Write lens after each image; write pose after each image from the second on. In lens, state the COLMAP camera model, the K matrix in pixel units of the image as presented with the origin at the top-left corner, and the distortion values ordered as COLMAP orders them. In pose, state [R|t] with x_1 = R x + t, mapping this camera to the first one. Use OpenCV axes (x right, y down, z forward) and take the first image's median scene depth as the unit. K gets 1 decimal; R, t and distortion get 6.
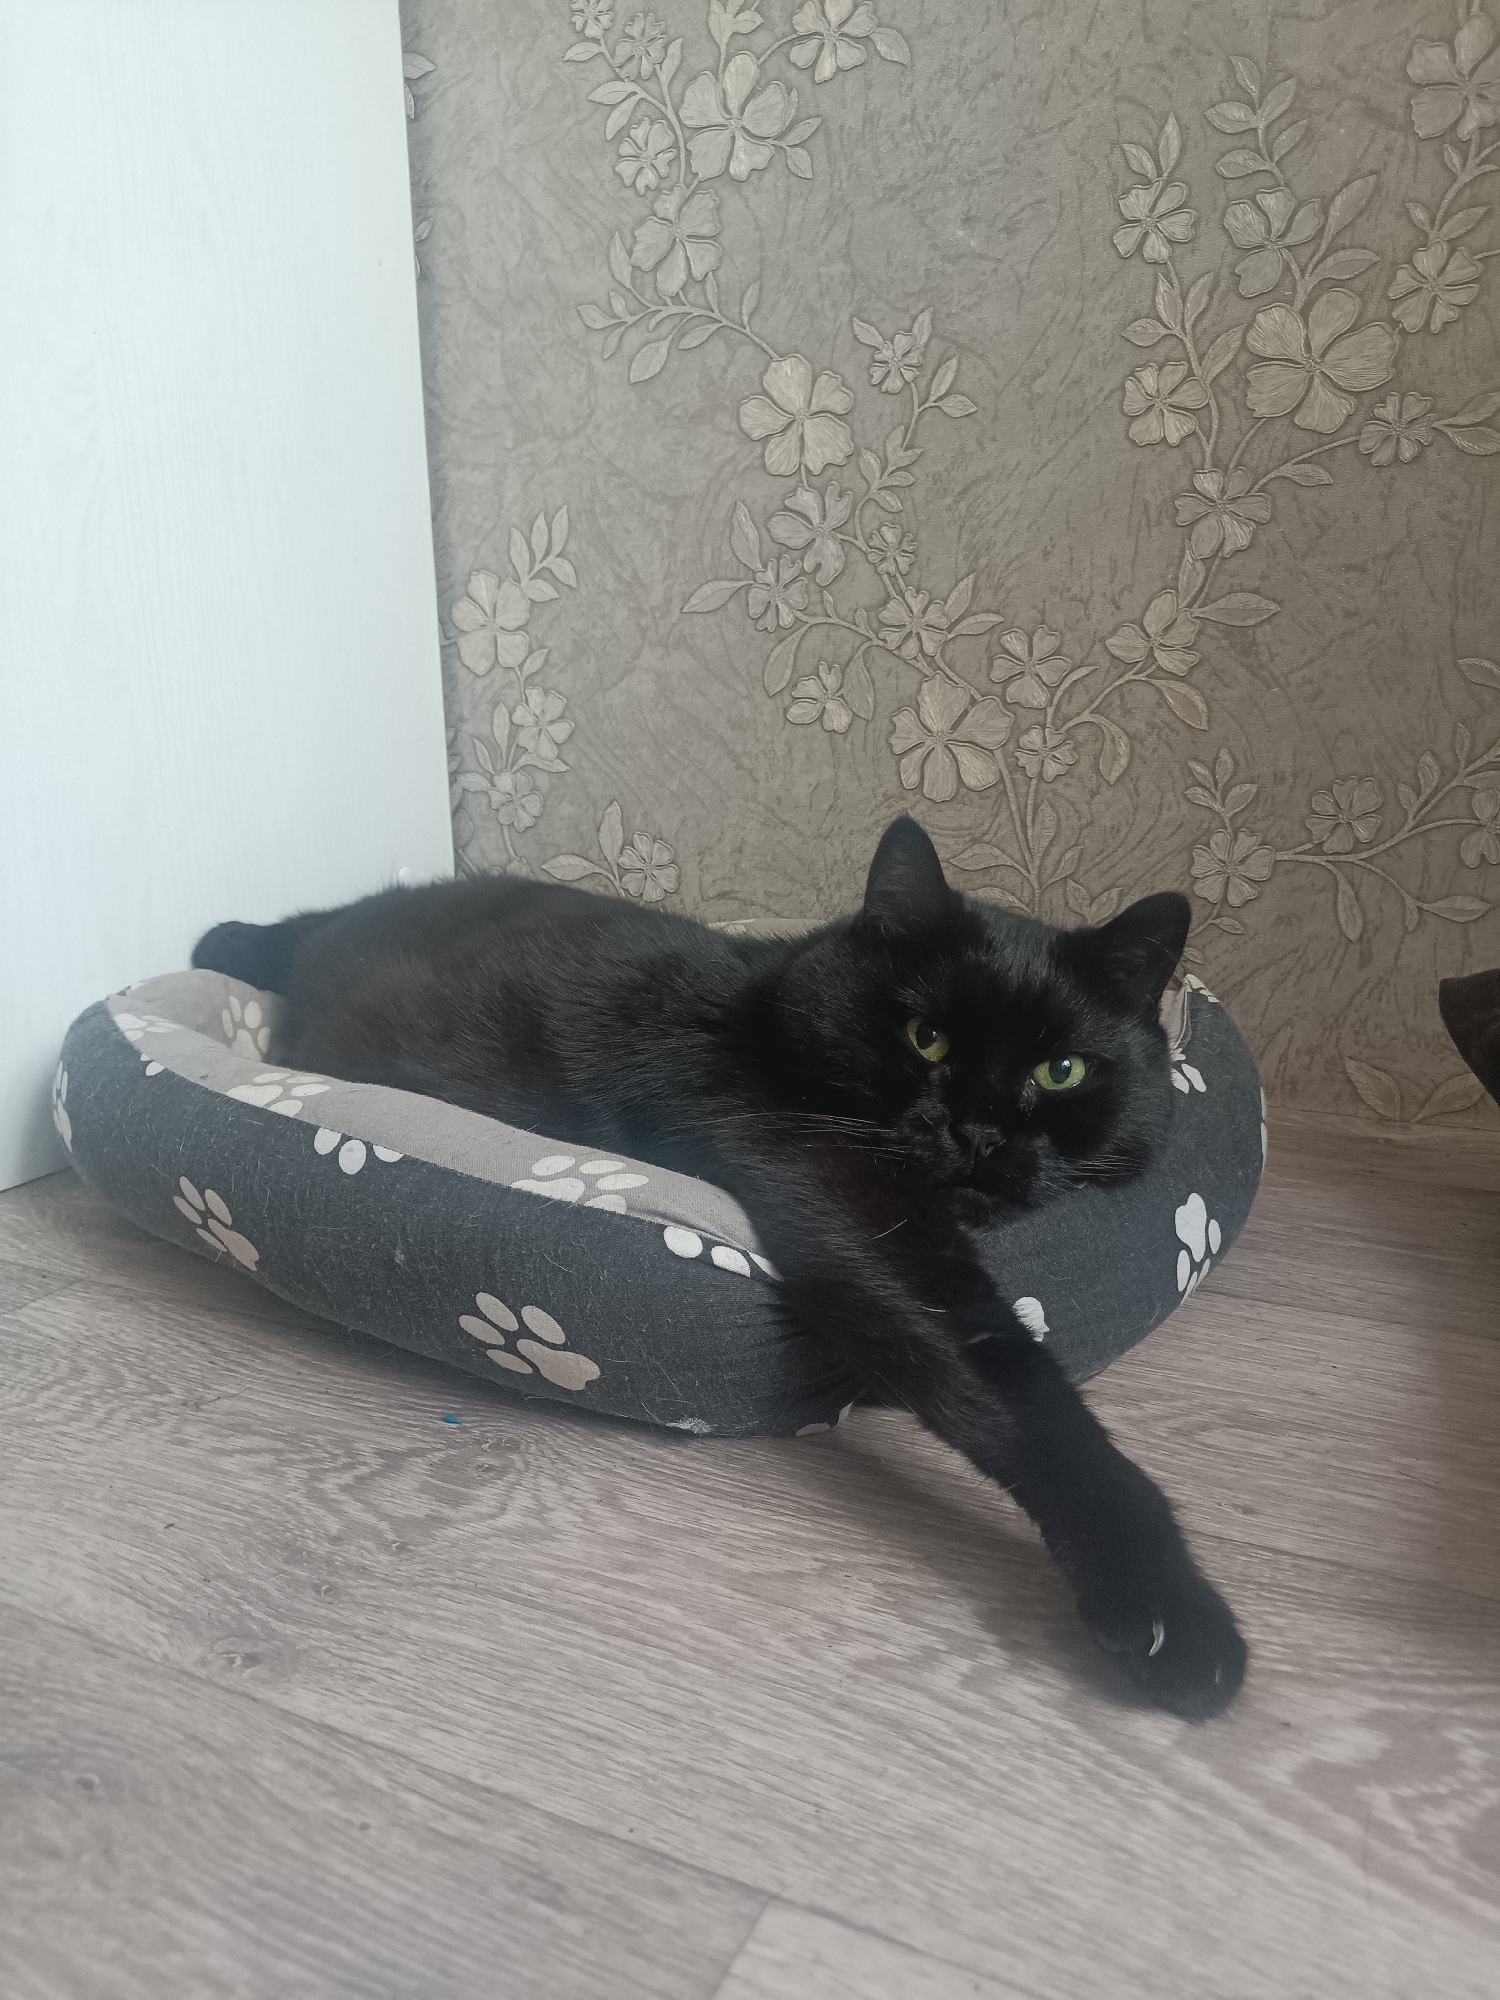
lens RADIAL K [[1490.5, 0, 754.4], [0, 1490.5, 997.4], [0, 0, 1]] dist [0.013363, -0.036809]
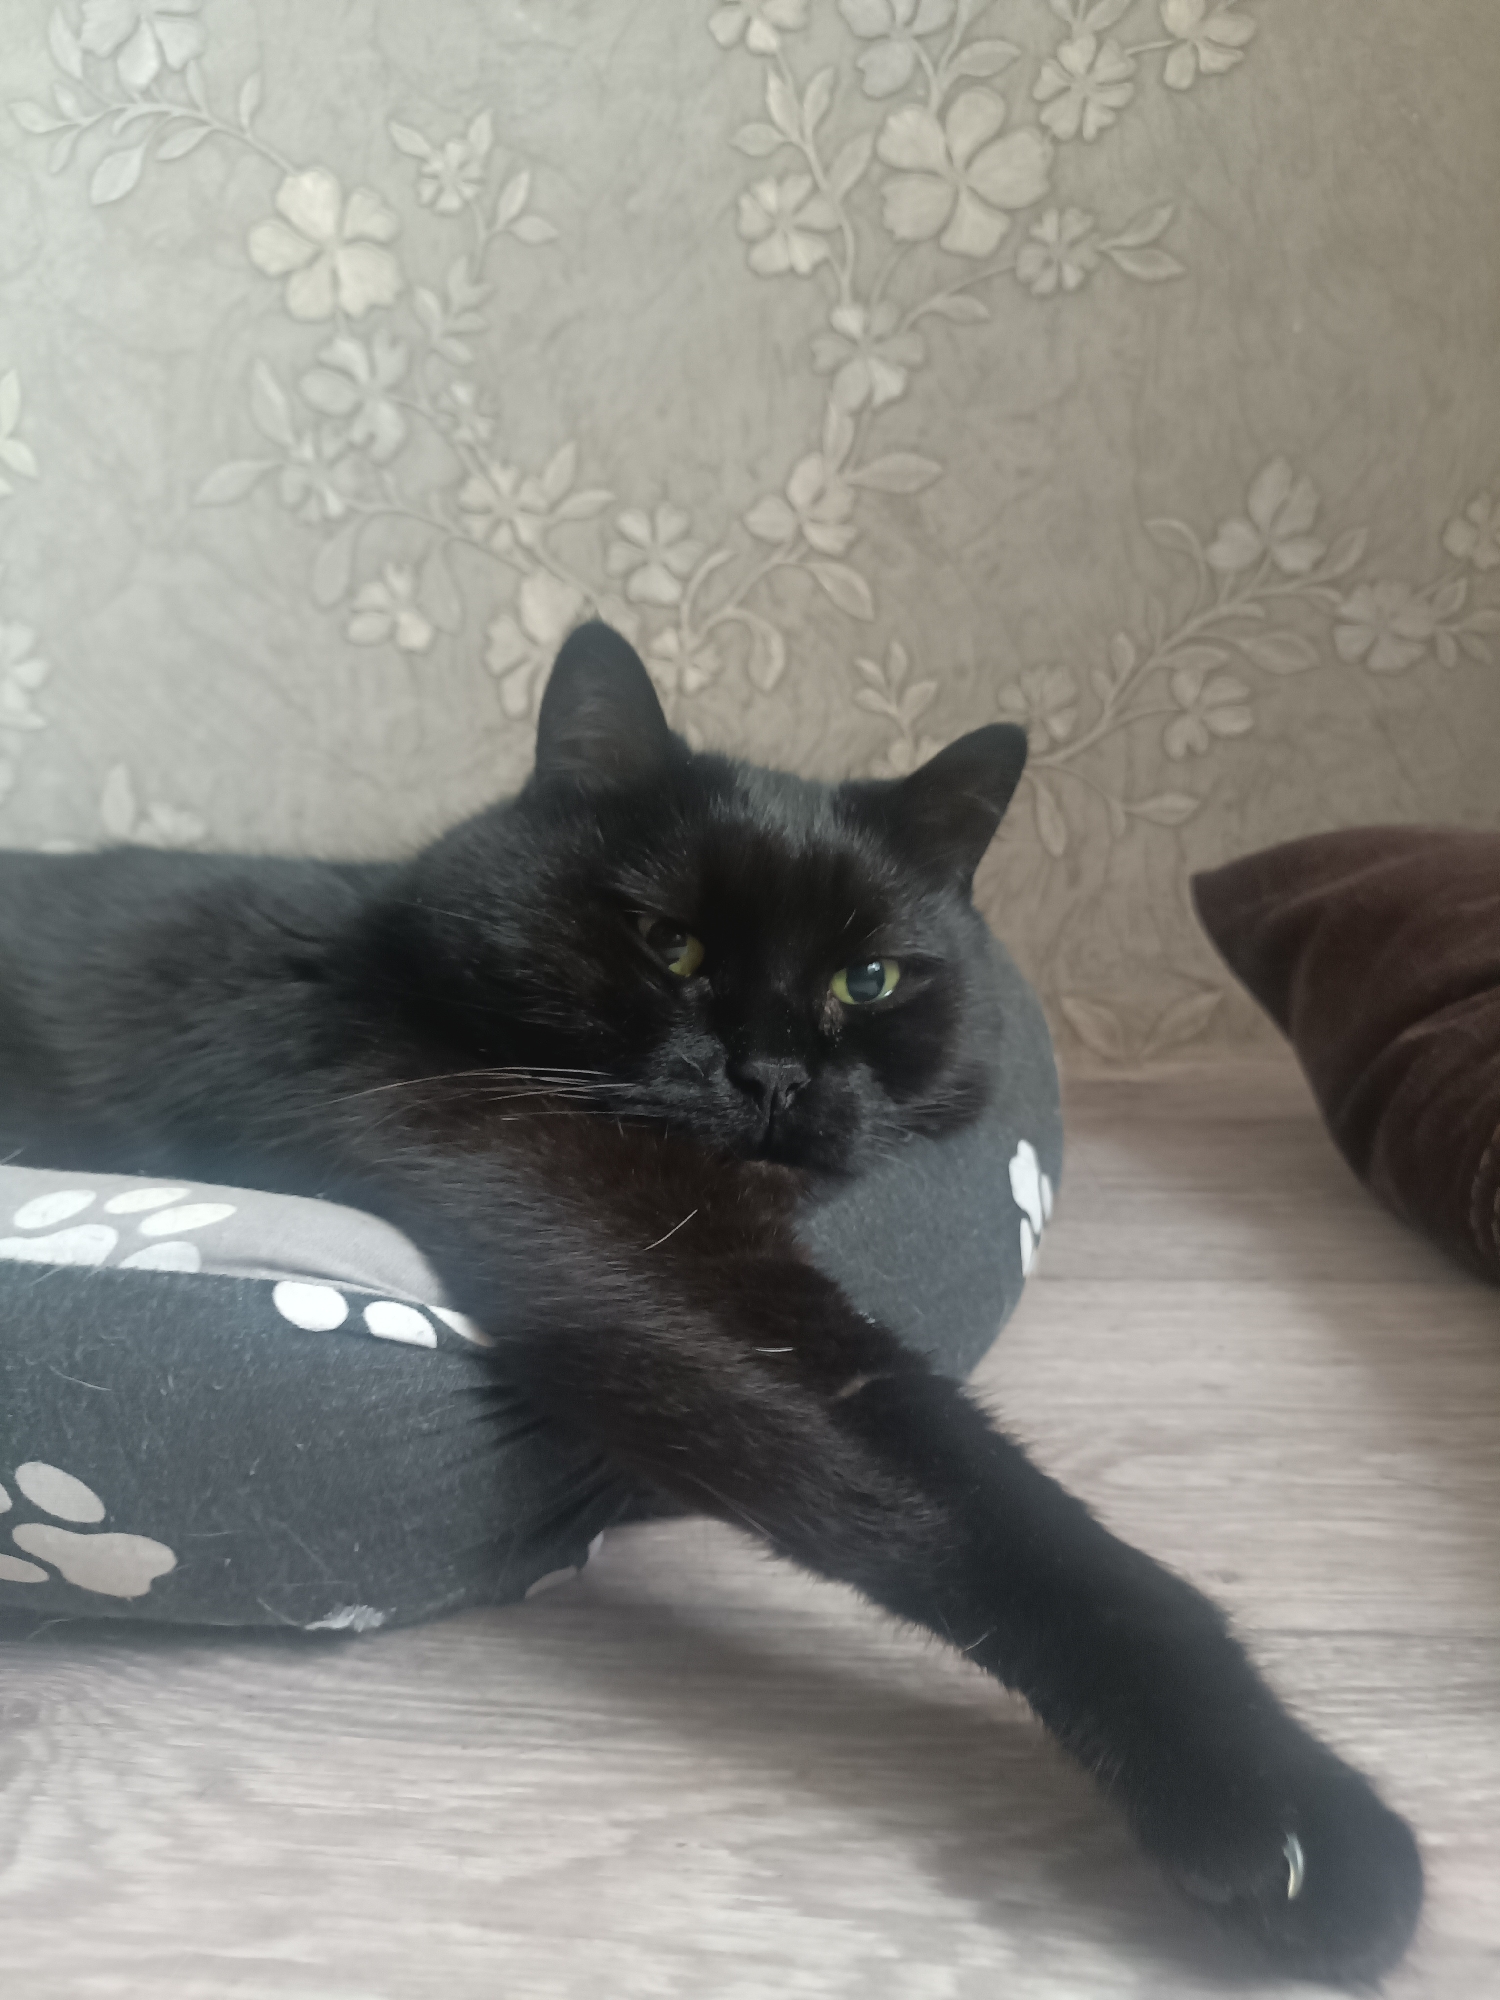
lens RADIAL K [[1490.5, 0, 753.1], [0, 1490.5, 995.3], [0, 0, 1]] dist [0.013363, -0.036809]
pose [[0.951051, -0.090603, 0.295454, -0.036360], [0.103441, 0.994239, -0.028080, 0.064339], [-0.291208, 0.057268, 0.954944, 0.322018]]
